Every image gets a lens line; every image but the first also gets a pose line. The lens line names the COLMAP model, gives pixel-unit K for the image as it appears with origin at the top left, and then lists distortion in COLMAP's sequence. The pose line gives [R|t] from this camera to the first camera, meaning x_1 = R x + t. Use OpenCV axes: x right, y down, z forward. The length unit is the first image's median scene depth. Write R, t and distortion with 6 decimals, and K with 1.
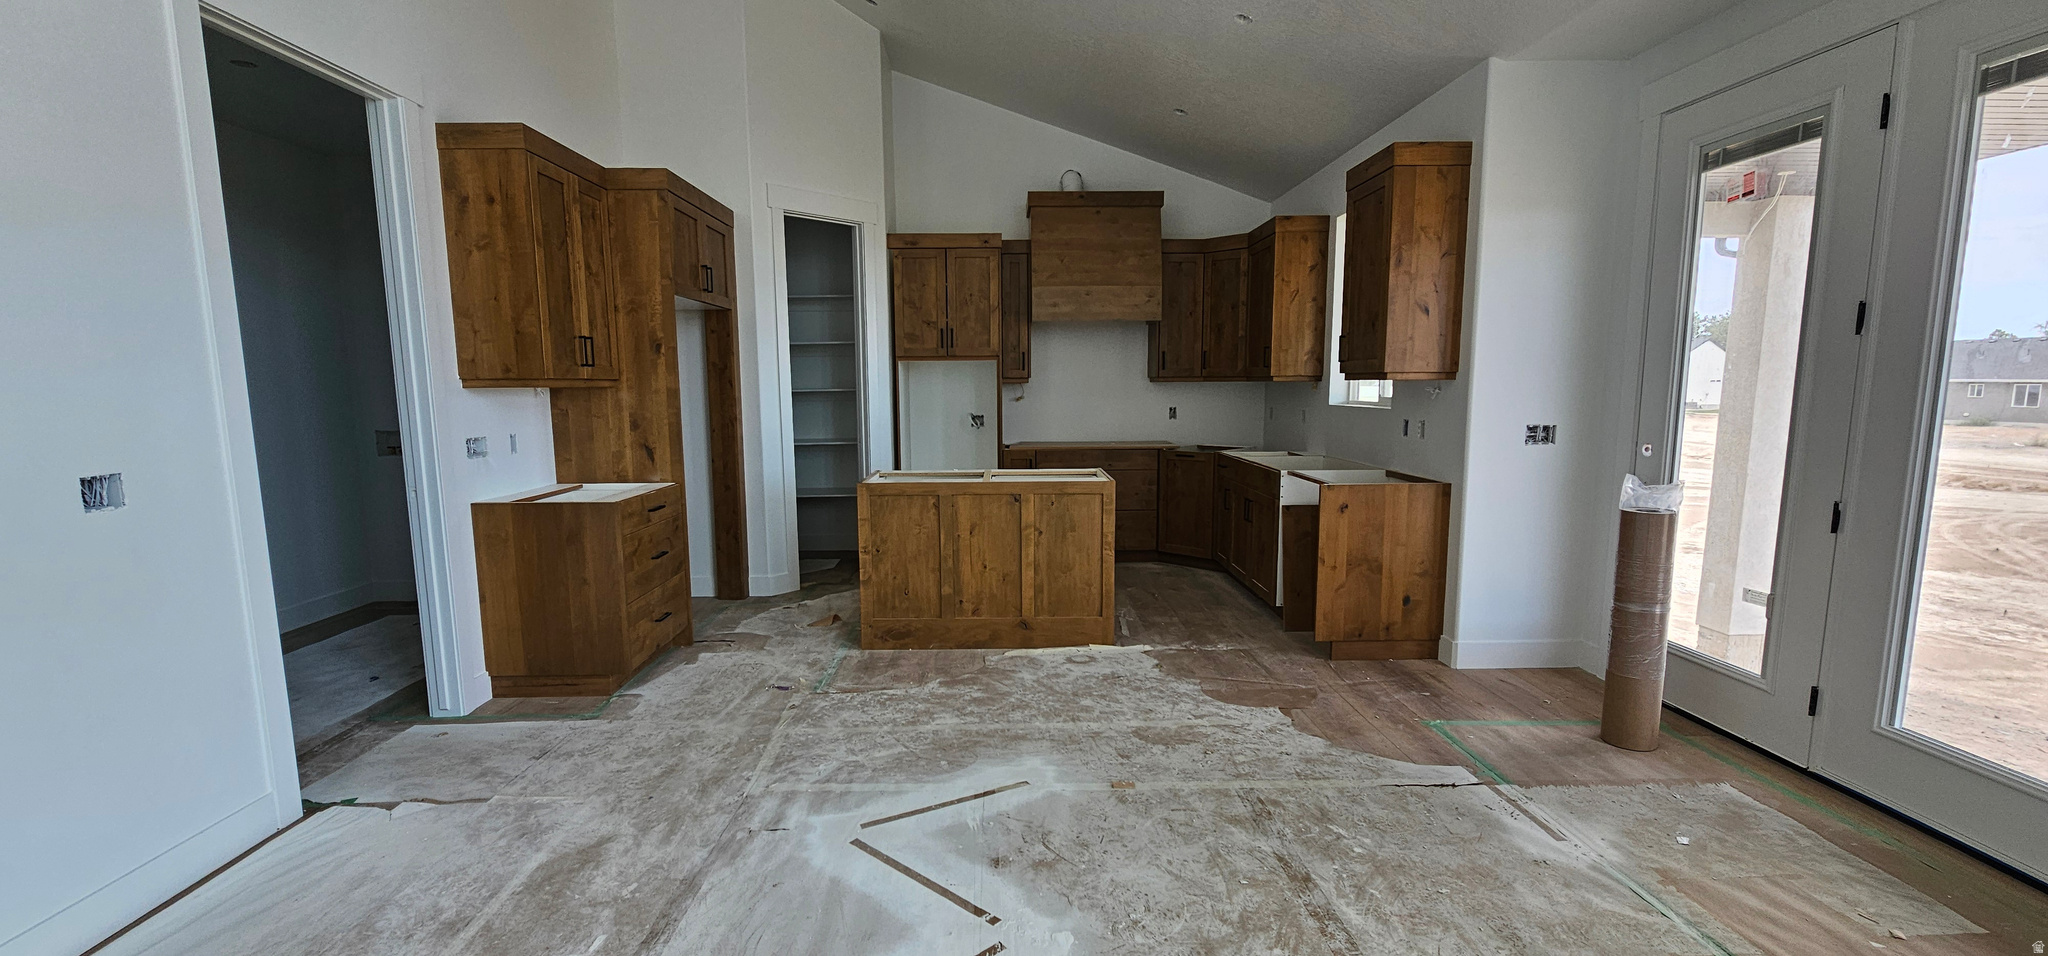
lens RADIAL K [[833.8, 0, 1017.4], [0, 833.8, 488.5], [0, 0, 1]] dist [0.000659, -0.000360]
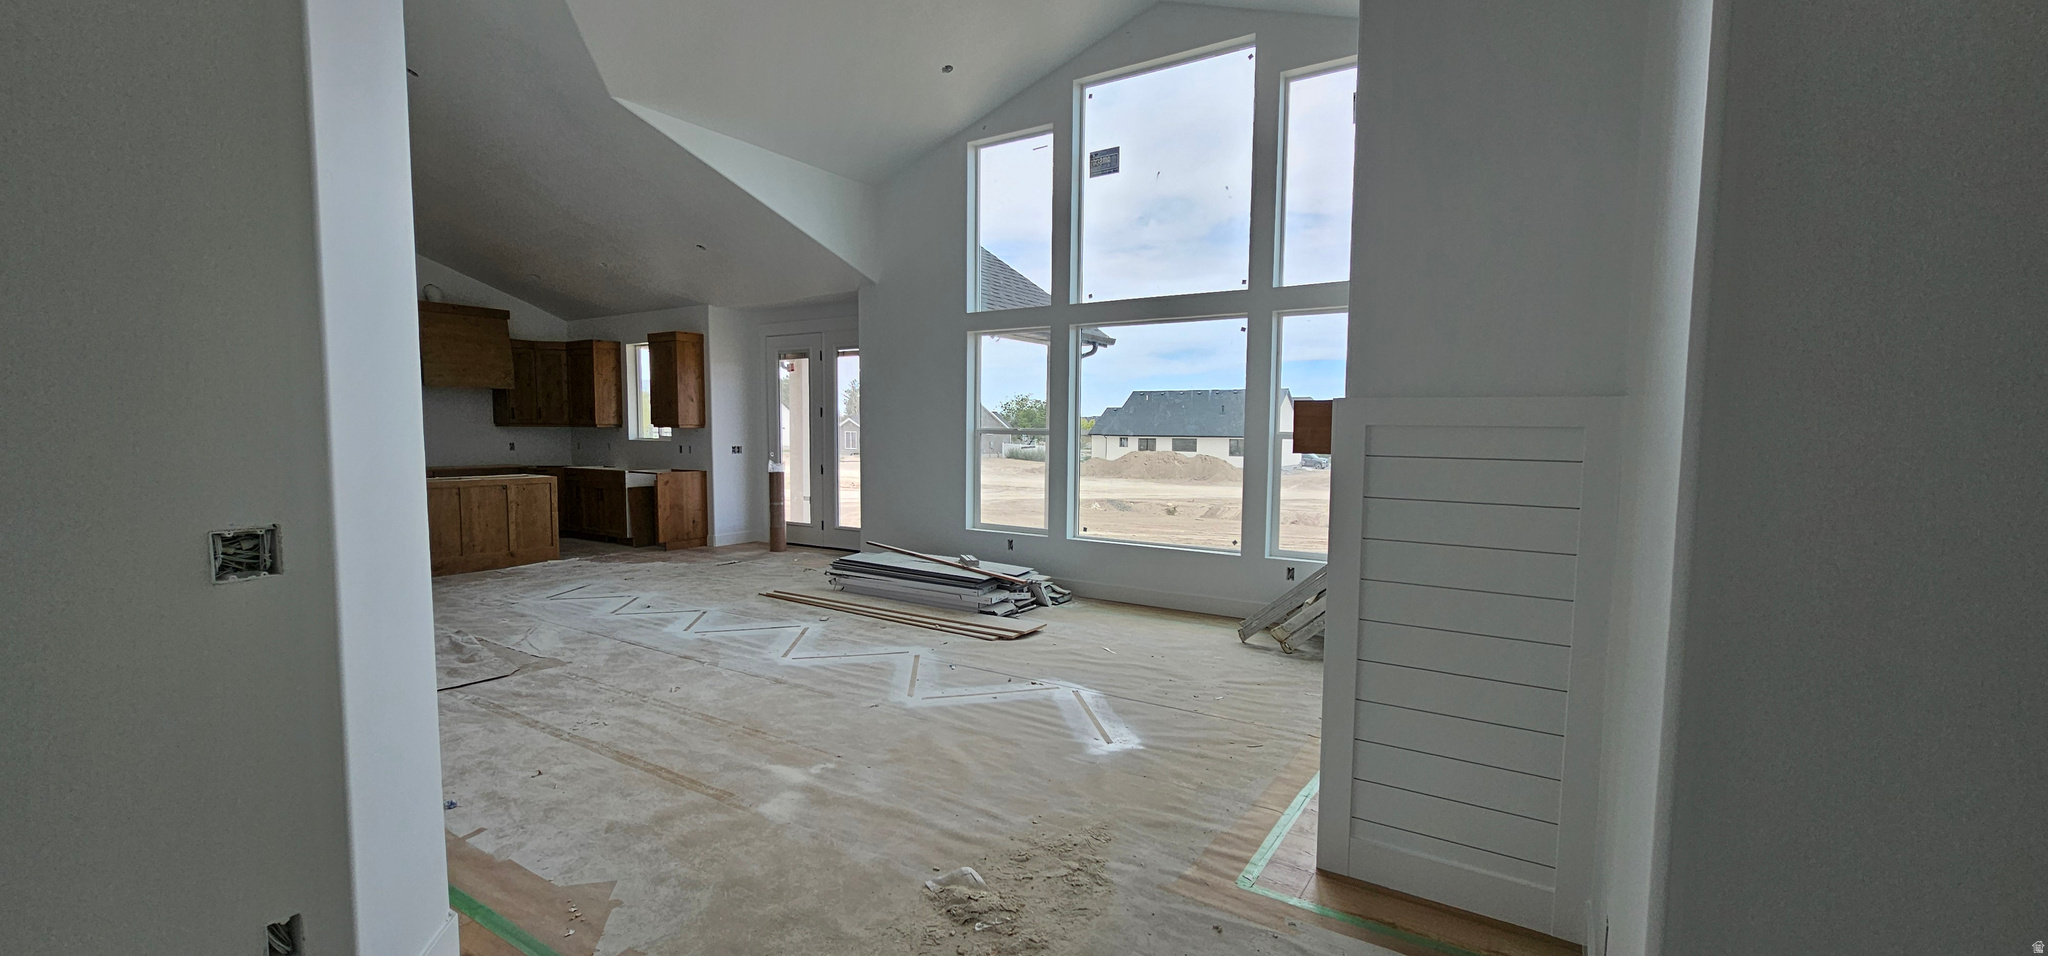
lens RADIAL K [[833.8, 0, 1019.5], [0, 833.8, 490.7], [0, 0, 1]] dist [0.000659, -0.000360]
pose [[0.573685, -0.052869, 0.817368, -0.925339], [0.094075, 0.995564, -0.001633, 0.138704], [-0.813656, 0.077830, 0.576114, -1.110454]]
